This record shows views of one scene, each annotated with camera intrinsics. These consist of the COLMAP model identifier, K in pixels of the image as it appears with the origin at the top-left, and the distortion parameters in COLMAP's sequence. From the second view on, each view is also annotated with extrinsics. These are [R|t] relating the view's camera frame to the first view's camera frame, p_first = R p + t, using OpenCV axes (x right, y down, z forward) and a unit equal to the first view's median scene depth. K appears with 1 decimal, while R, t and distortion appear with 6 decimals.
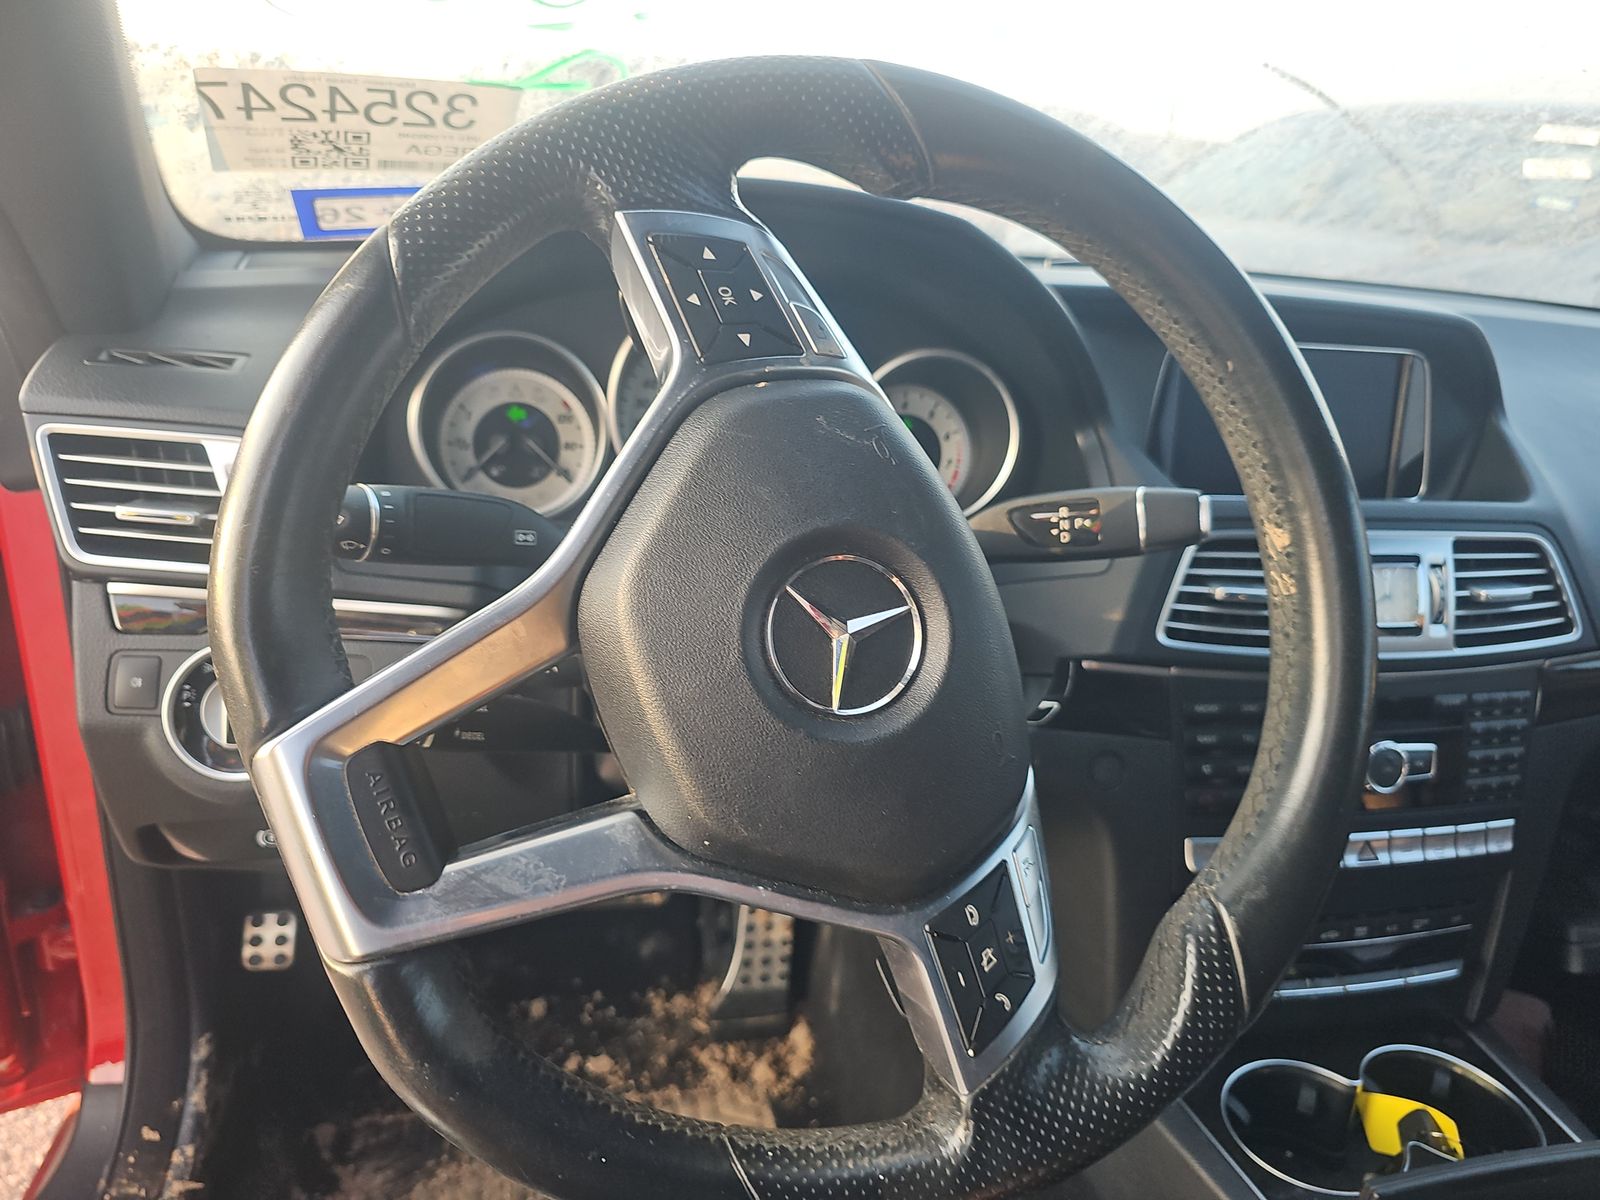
lens RADIAL K [[1115.9, 0, 800.0], [0, 1115.9, 600.0], [0, 0, 1]] dist [0.012137, 0.002133]
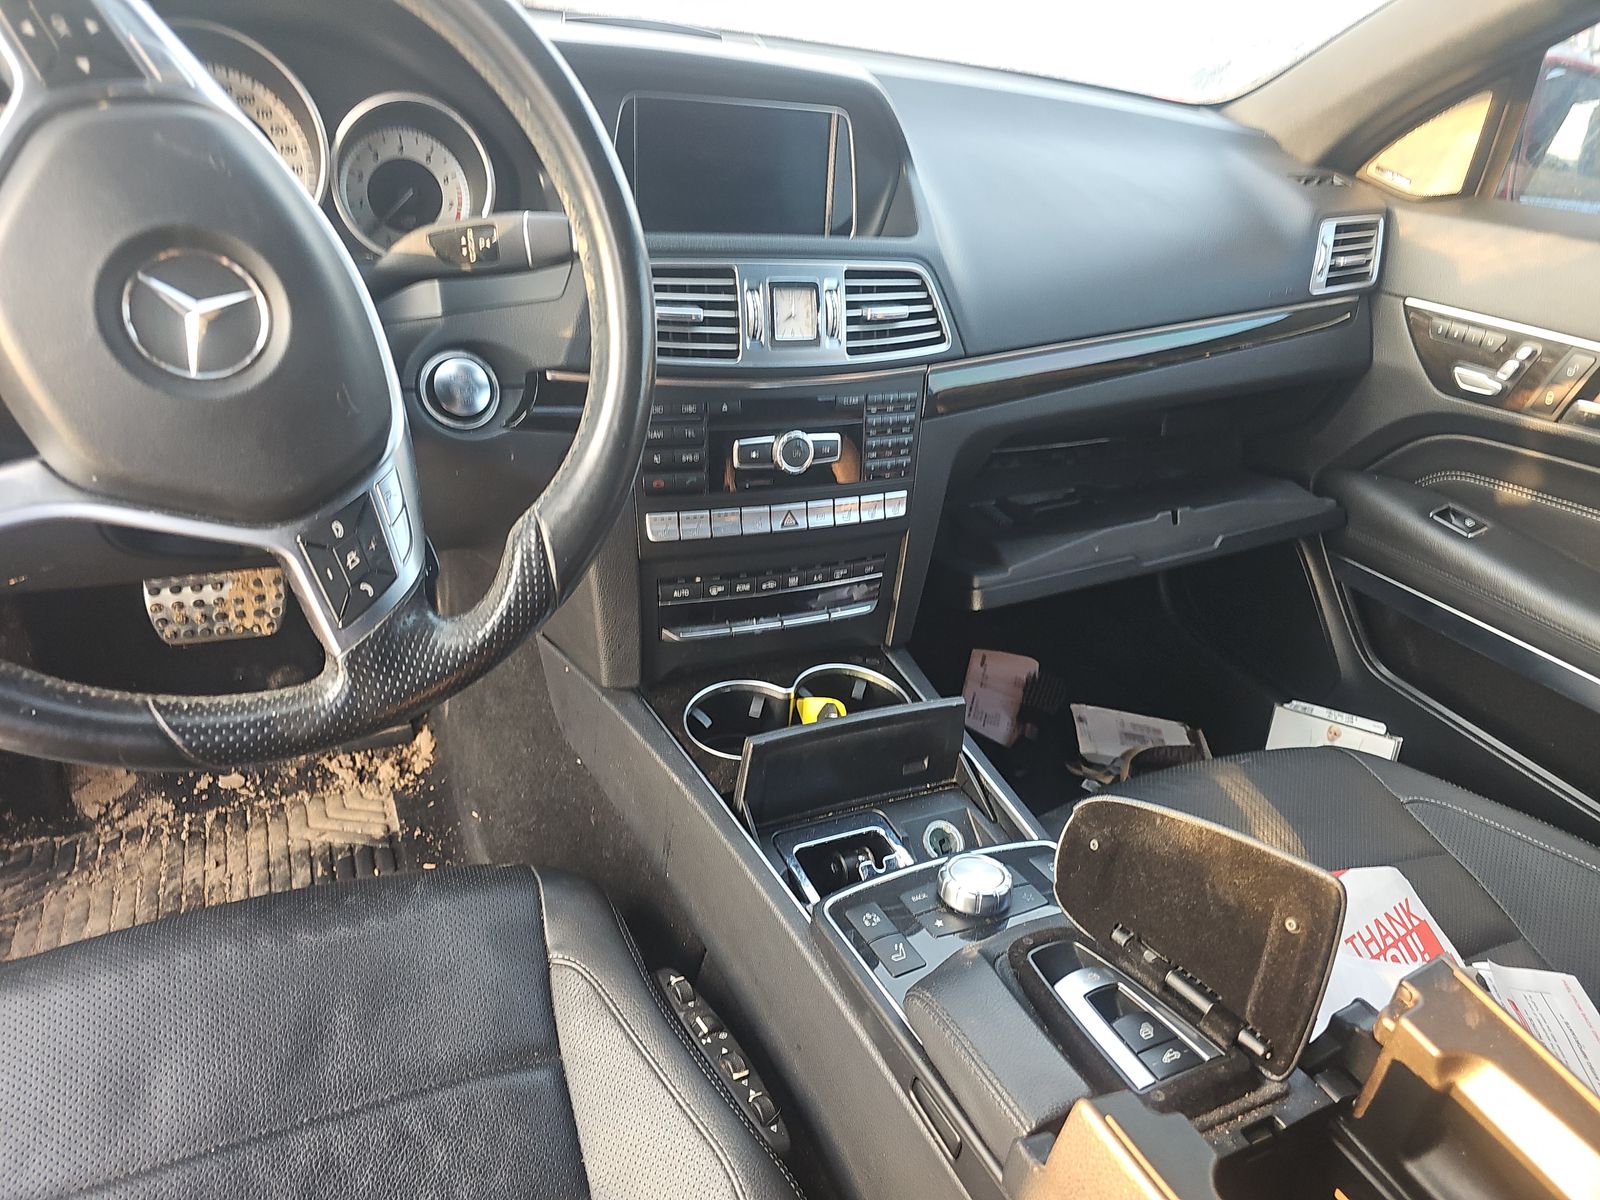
lens RADIAL K [[1098.3, 0, 800.0], [0, 1098.3, 600.0], [0, 0, 1]] dist [0.055885, -0.052215]
pose [[0.972292, -0.072503, 0.222241, 0.224006], [0.029223, 0.980927, 0.192167, 0.070422], [-0.231935, -0.180348, 0.955866, -0.244977]]
